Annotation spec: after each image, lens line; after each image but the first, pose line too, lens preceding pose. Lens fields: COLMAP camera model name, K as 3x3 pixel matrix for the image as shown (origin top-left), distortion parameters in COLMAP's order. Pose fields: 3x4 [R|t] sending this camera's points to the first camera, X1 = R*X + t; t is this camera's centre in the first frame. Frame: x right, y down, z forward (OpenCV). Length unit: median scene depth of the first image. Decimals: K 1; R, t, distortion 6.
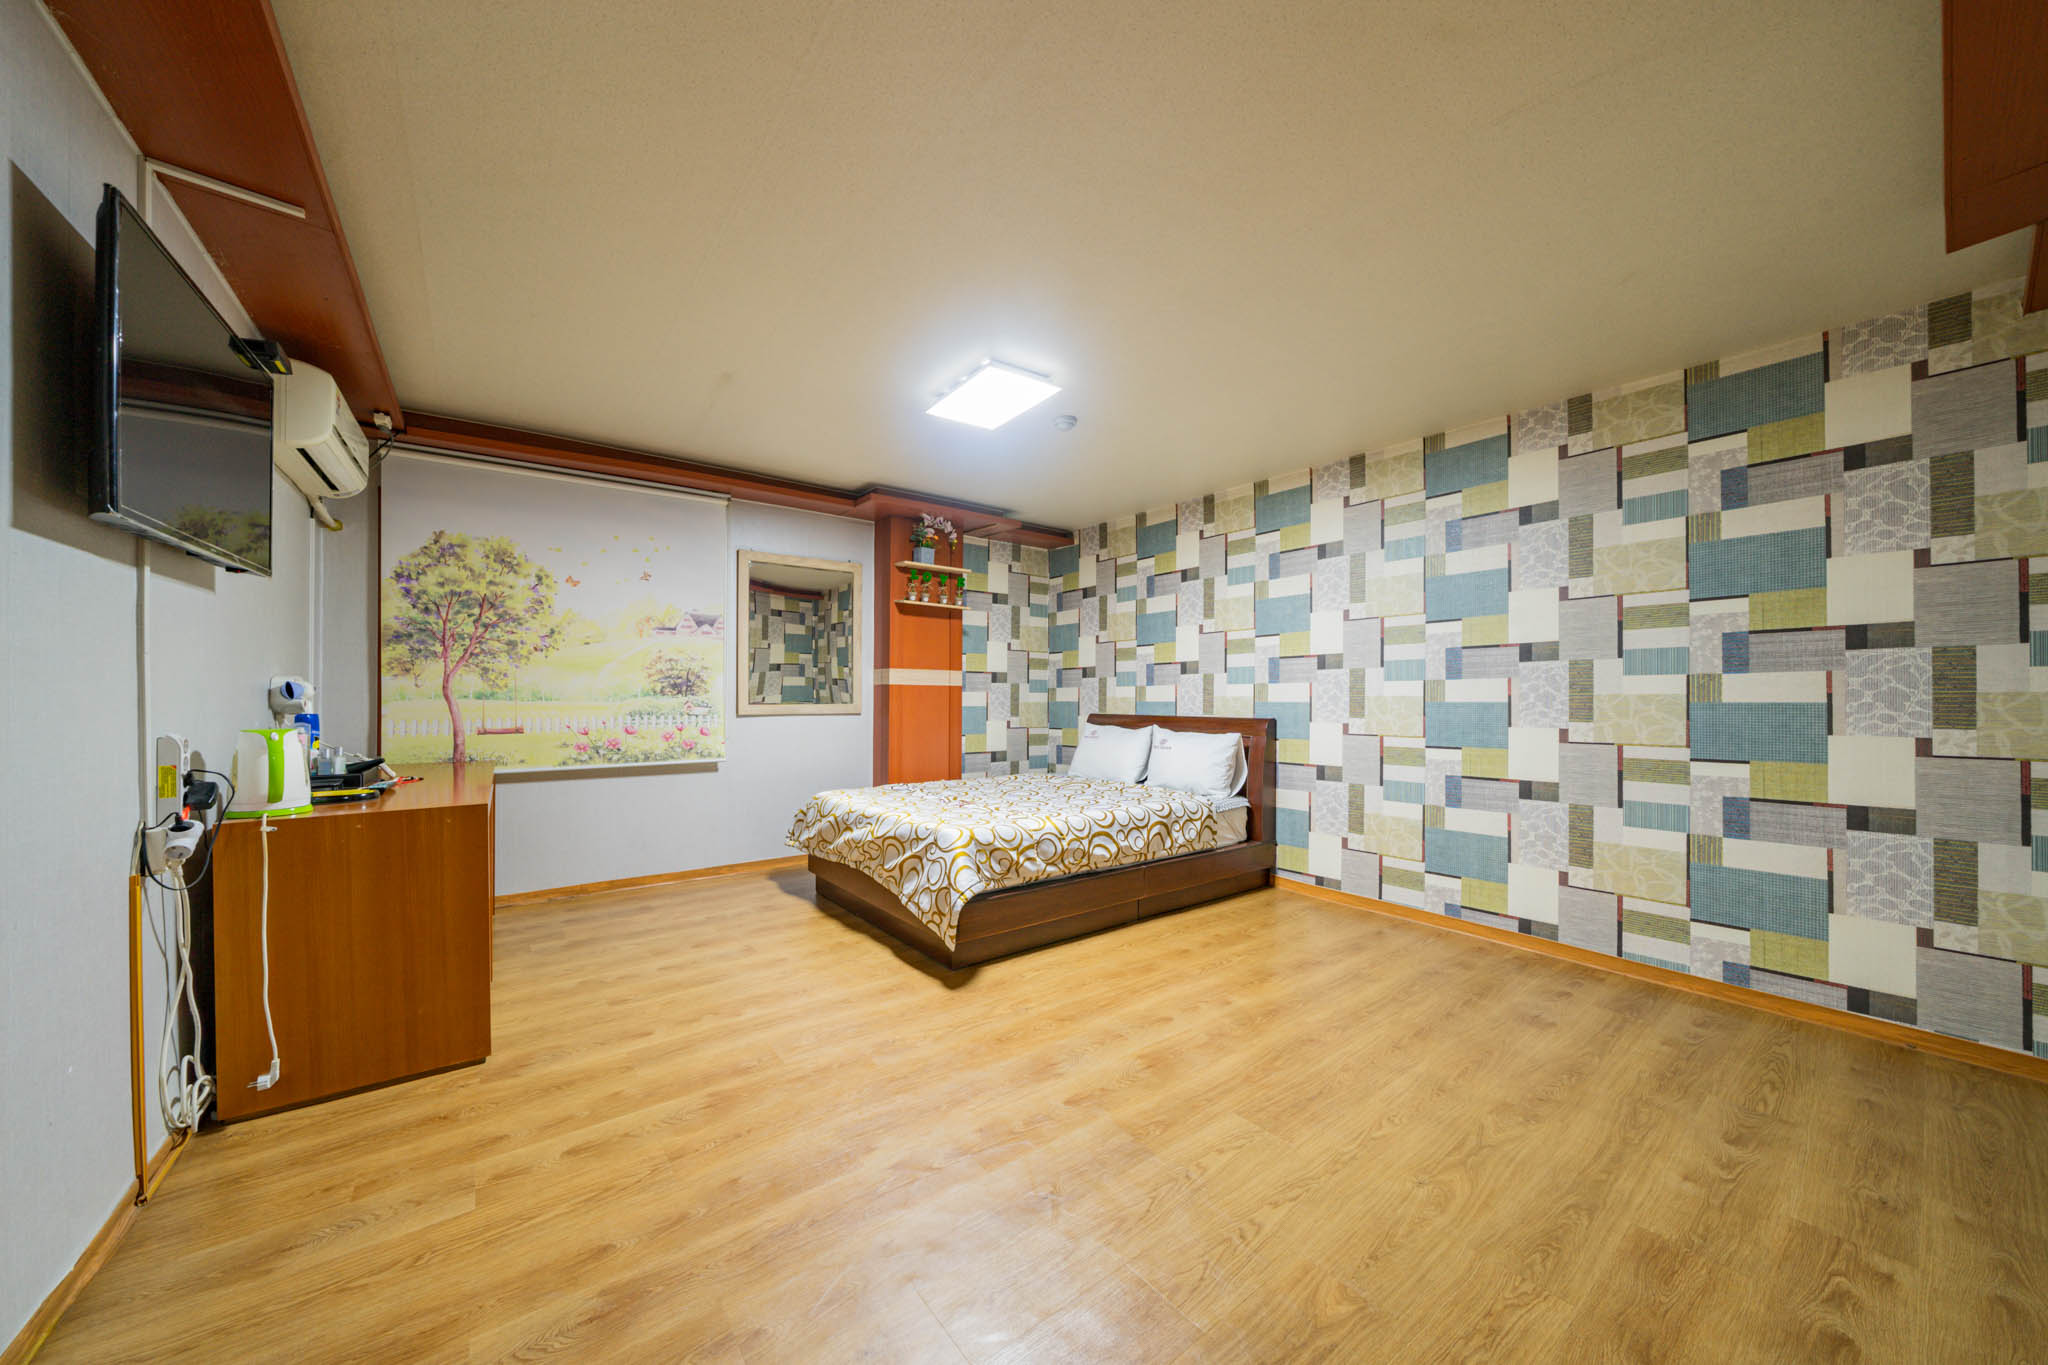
lens RADIAL K [[703.0, 0, 1016.1], [0, 703.0, 696.7], [0, 0, 1]] dist [-0.001581, -0.000089]
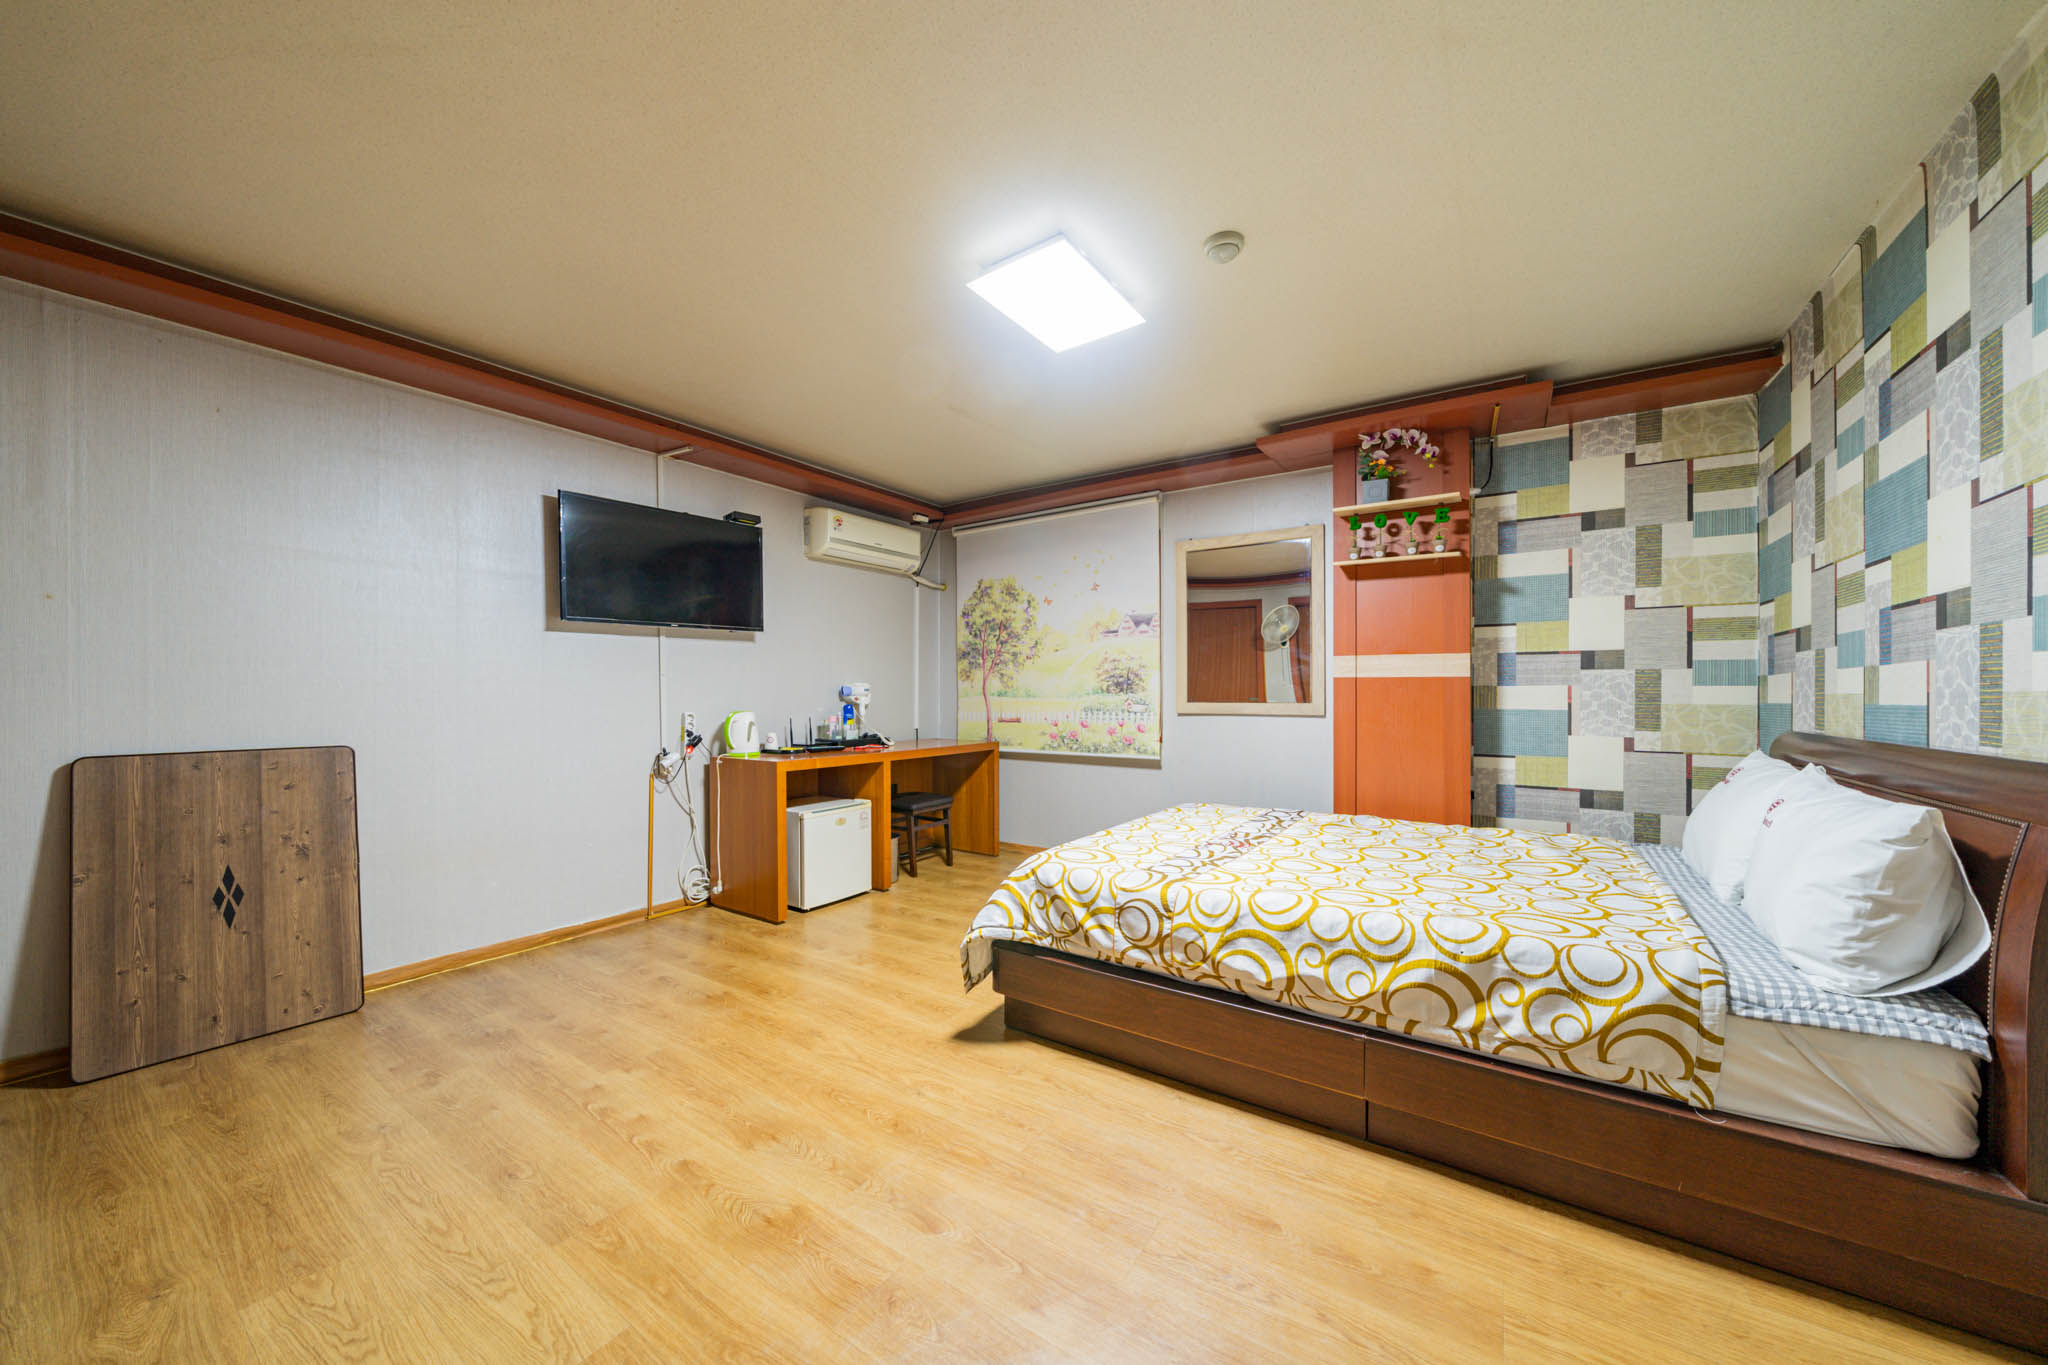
lens RADIAL K [[703.0, 0, 1029.4], [0, 703.0, 690.2], [0, 0, 1]] dist [-0.001581, -0.000089]
pose [[0.335983, -0.007426, -0.941839, 0.549277], [0.000311, 0.999970, -0.007774, 0.002117], [0.941868, 0.002319, 0.335975, 0.589862]]
